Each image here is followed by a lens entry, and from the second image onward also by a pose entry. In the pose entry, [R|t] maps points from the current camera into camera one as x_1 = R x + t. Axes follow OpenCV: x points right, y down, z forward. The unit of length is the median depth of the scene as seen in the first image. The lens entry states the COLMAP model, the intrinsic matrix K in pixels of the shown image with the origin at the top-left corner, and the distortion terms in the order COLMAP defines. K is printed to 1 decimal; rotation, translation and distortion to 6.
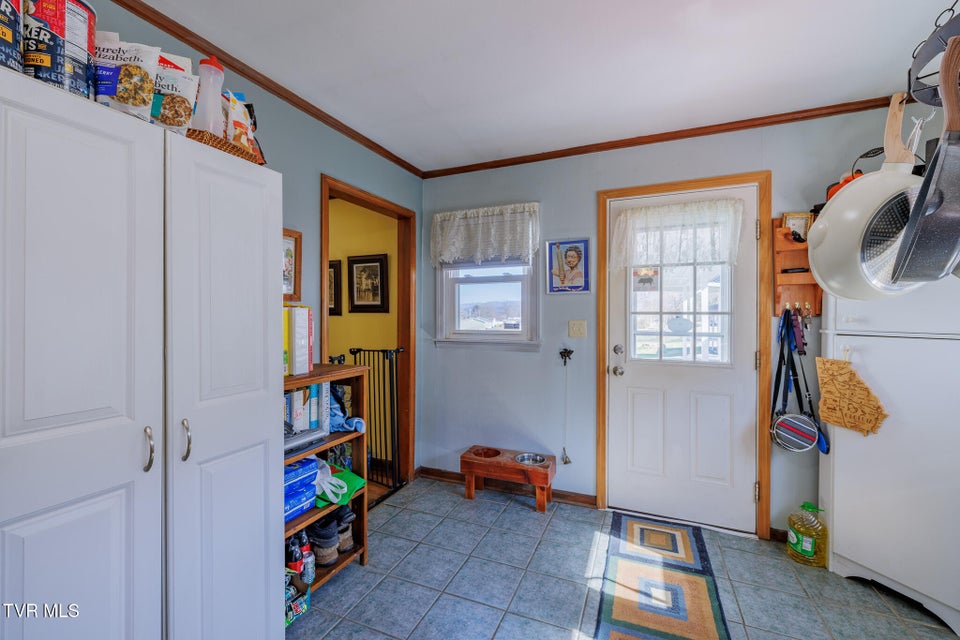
lens RADIAL K [[401.7, 0, 473.4], [0, 401.7, 316.6], [0, 0, 1]] dist [0.001027, -0.000677]
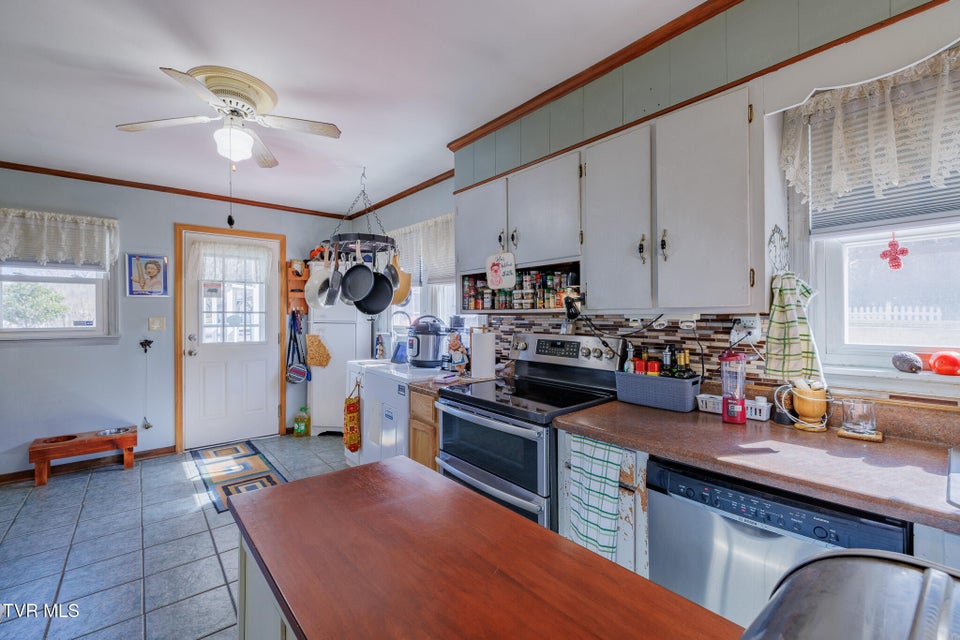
lens RADIAL K [[414.2, 0, 470.0], [0, 414.2, 314.6], [0, 0, 1]] dist [-0.000903, -0.000318]
pose [[0.463668, -0.002013, 0.886007, -0.541882], [0.000710, 0.999998, 0.001901, -0.002328], [-0.886009, -0.000252, 0.463669, -0.619981]]
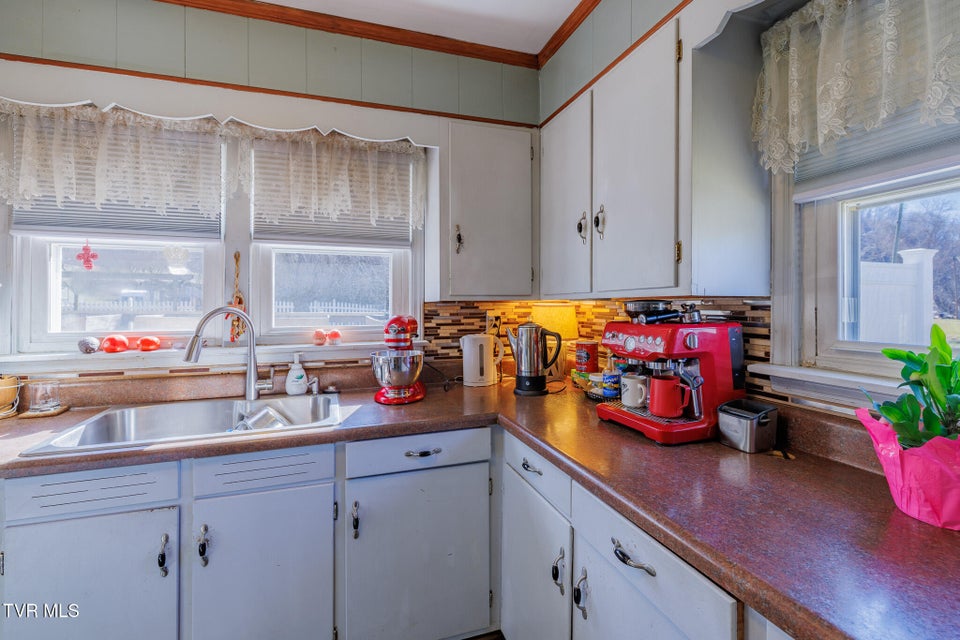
lens RADIAL K [[414.2, 0, 465.9], [0, 414.2, 307.1], [0, 0, 1]] dist [-0.000903, -0.000318]
pose [[-0.655479, -0.003637, 0.755204, -0.971536], [-0.010353, 0.999938, -0.004171, -0.007085], [-0.755142, -0.010553, -0.655476, -1.346784]]
